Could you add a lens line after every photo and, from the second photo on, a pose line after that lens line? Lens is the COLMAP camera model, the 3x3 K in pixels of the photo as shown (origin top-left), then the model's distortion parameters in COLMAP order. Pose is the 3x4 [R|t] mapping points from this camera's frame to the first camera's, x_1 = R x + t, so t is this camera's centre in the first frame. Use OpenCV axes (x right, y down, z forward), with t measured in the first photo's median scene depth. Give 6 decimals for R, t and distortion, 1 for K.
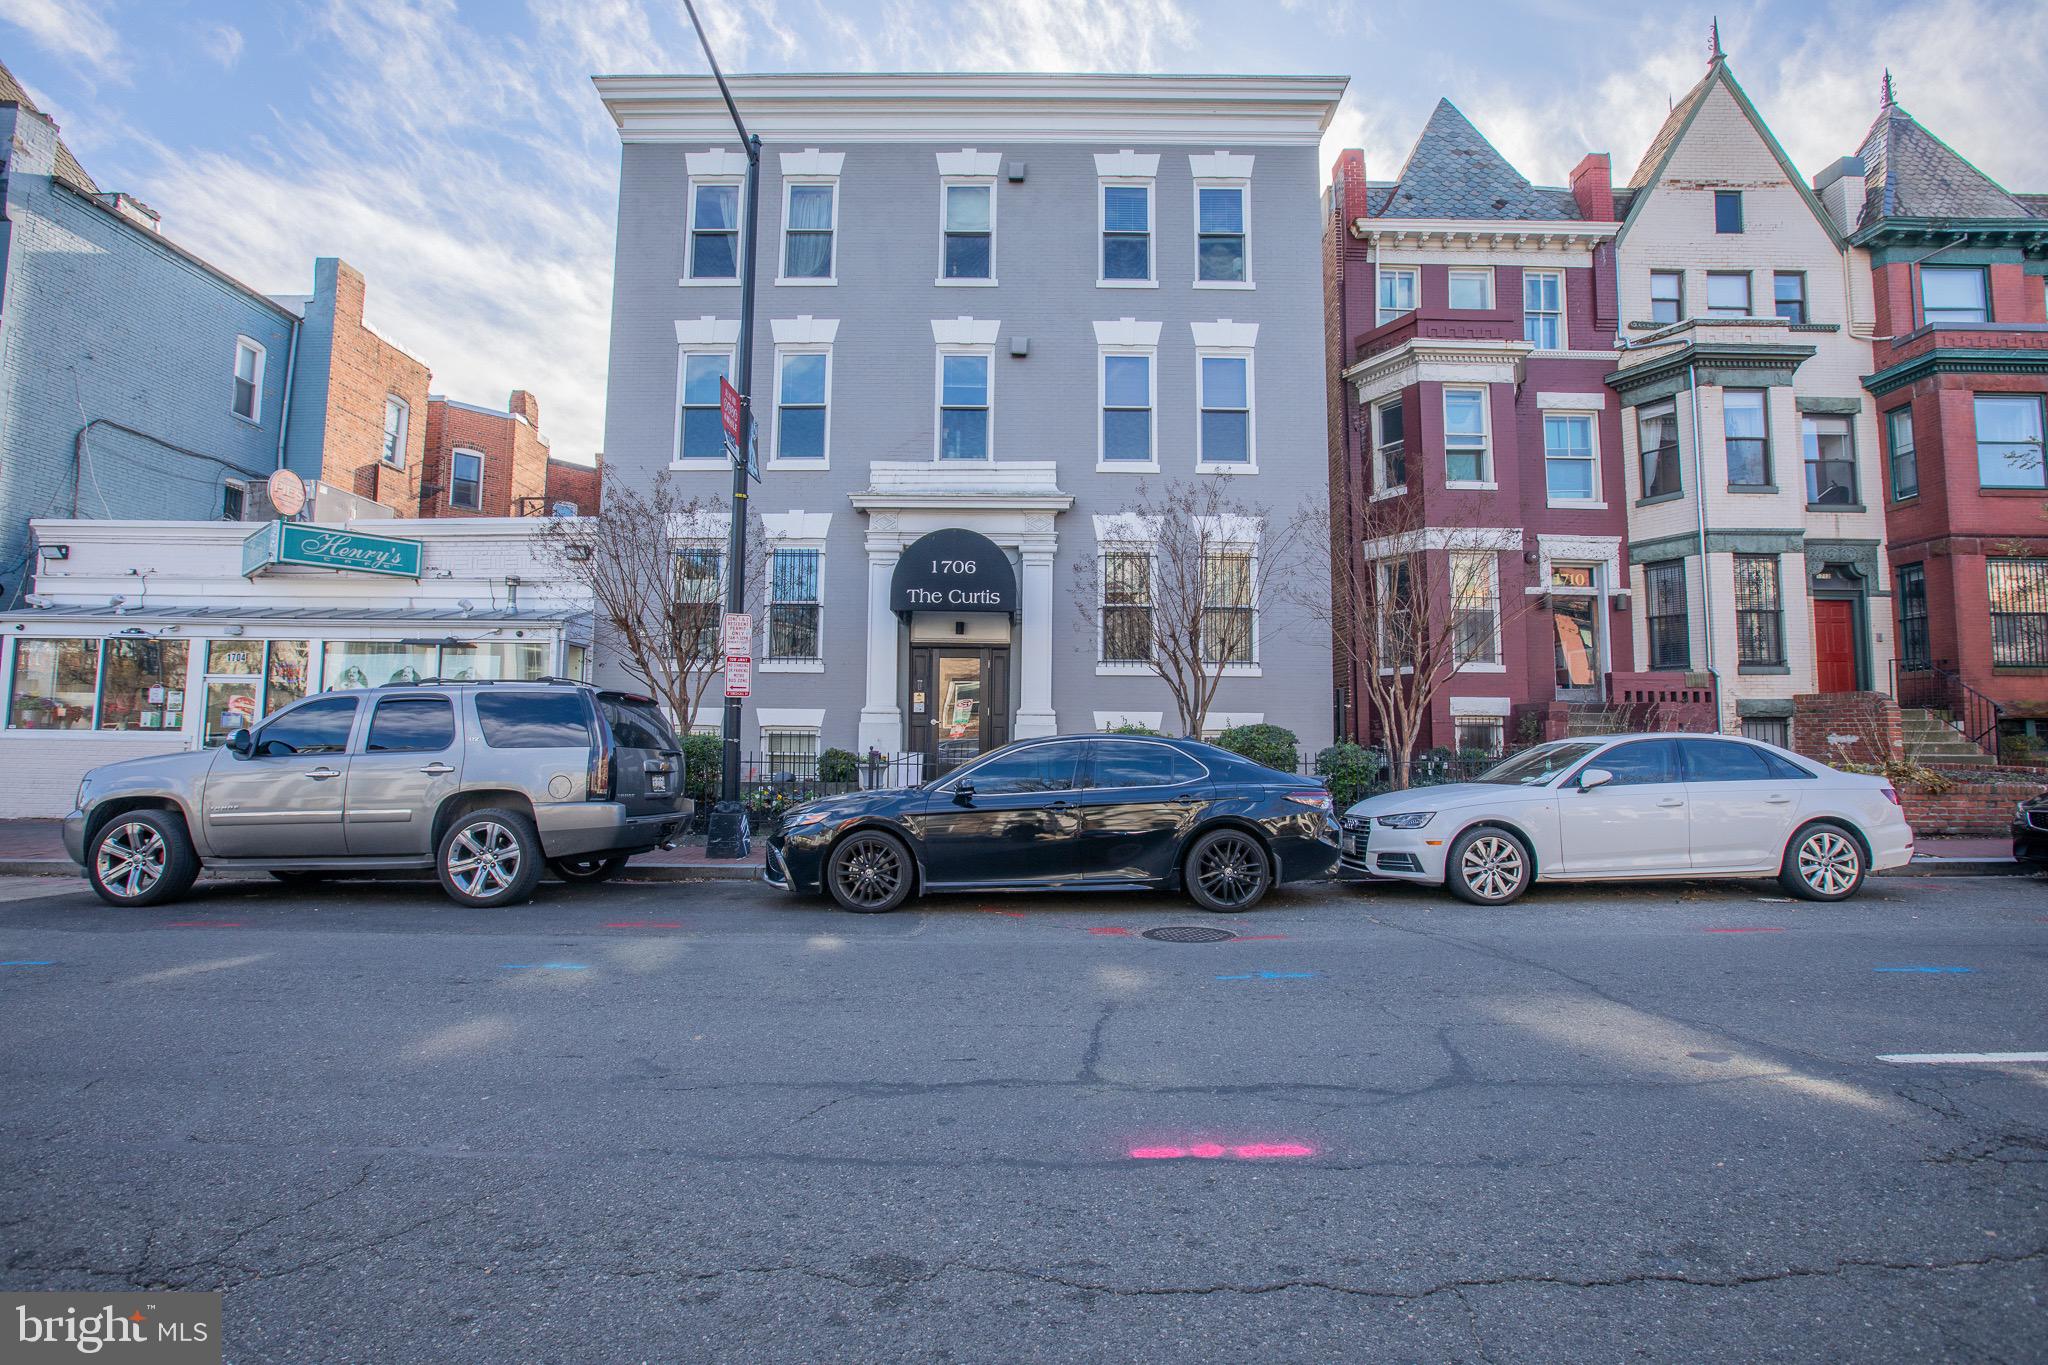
lens RADIAL K [[930.3, 0, 1028.3], [0, 930.3, 676.9], [0, 0, 1]] dist [-0.030704, 0.004641]
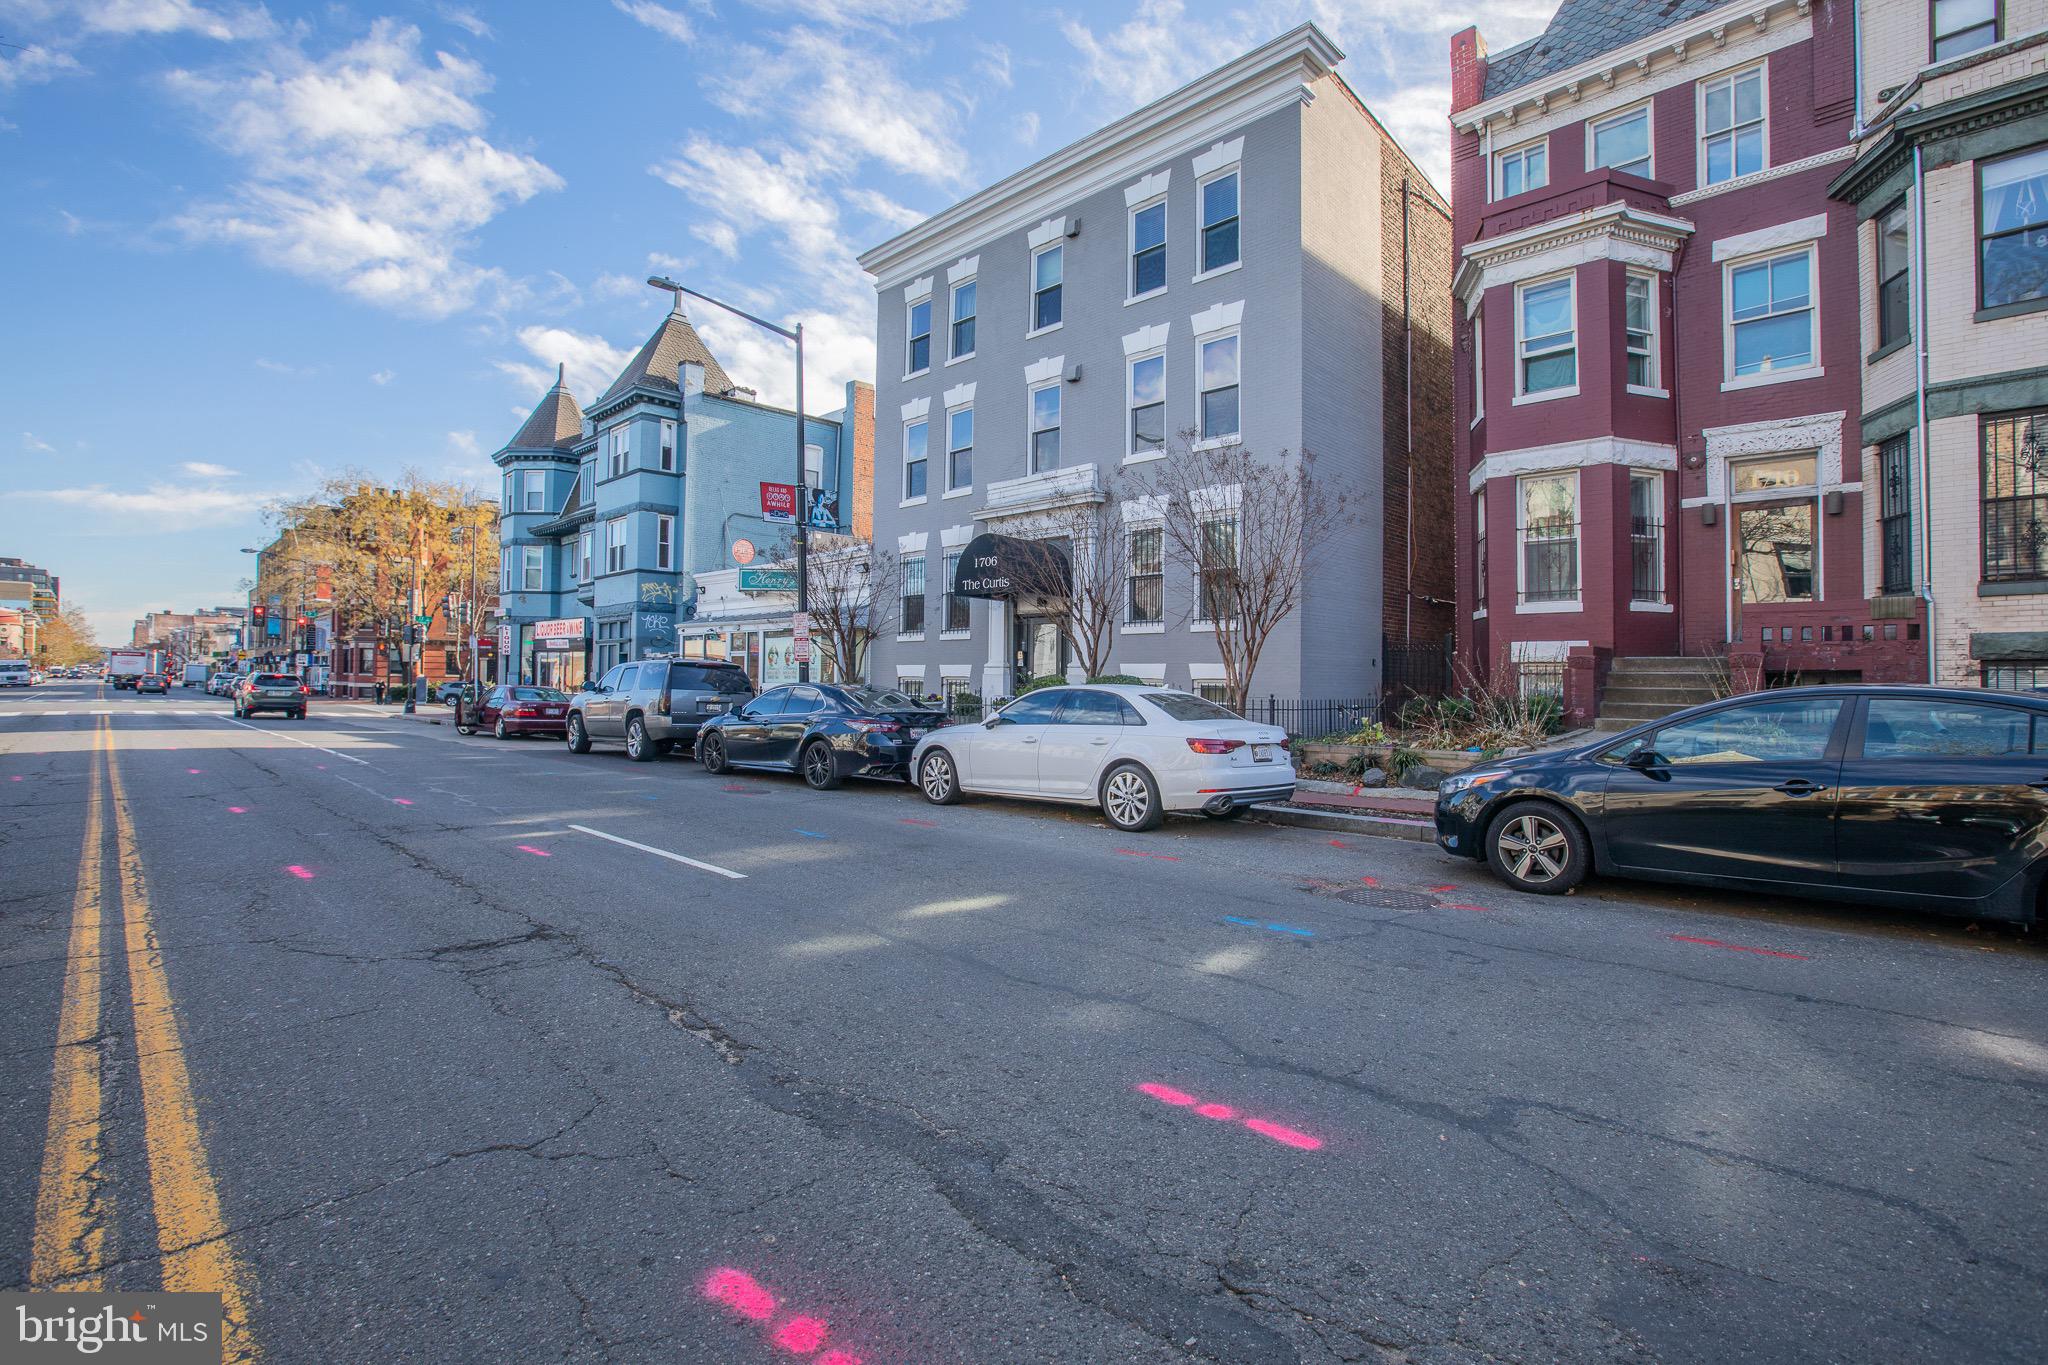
lens RADIAL K [[930.3, 0, 1020.6], [0, 930.3, 674.1], [0, 0, 1]] dist [-0.030704, 0.004641]
pose [[0.714196, -0.004611, -0.699931, 0.796318], [0.043664, 0.998324, 0.037976, -0.001994], [0.698583, -0.057684, 0.713200, 0.034838]]
